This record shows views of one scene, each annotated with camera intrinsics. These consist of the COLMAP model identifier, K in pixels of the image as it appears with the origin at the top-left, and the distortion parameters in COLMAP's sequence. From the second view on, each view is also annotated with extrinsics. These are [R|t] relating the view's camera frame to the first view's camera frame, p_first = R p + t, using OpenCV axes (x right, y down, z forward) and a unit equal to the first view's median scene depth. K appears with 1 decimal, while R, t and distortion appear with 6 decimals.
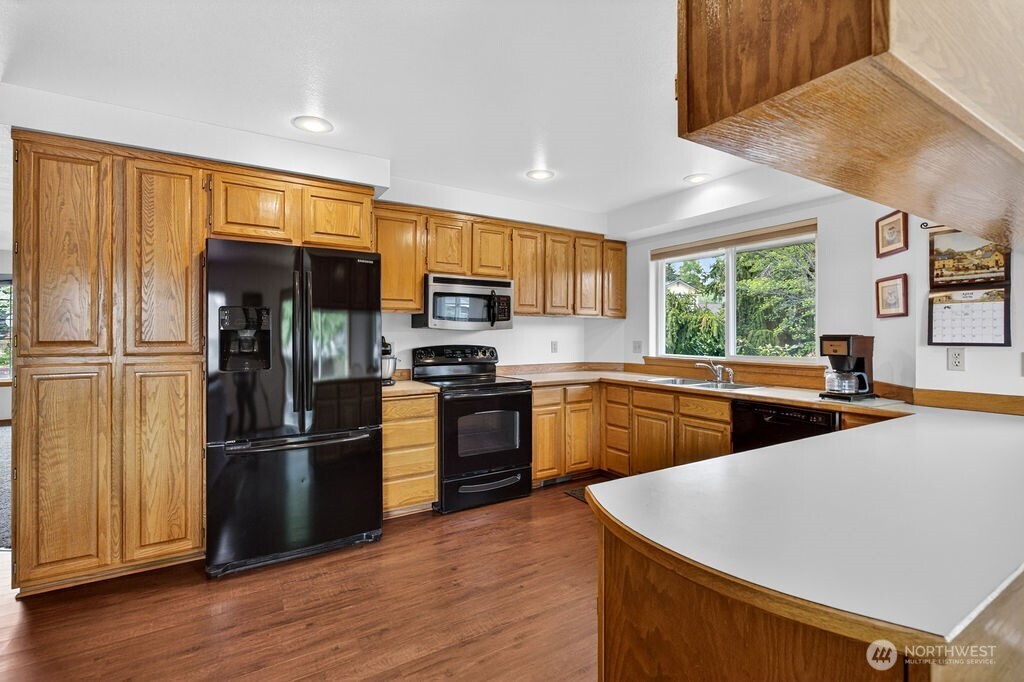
lens RADIAL K [[467.6, 0, 511.6], [0, 467.6, 335.7], [0, 0, 1]] dist [0.003320, -0.001109]
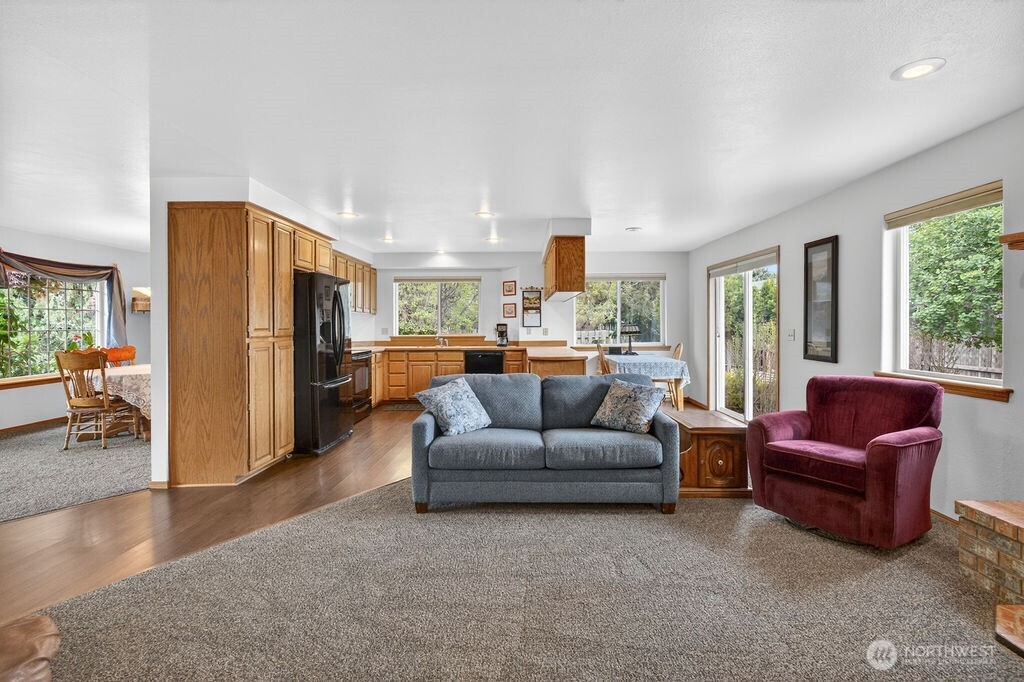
lens RADIAL K [[467.6, 0, 515.1], [0, 467.6, 330.5], [0, 0, 1]] dist [0.003320, -0.001109]
pose [[0.557833, -0.014862, 0.829820, -1.590411], [0.004607, 0.999880, 0.014811, -0.003054], [-0.829940, -0.004439, 0.557835, -0.639926]]
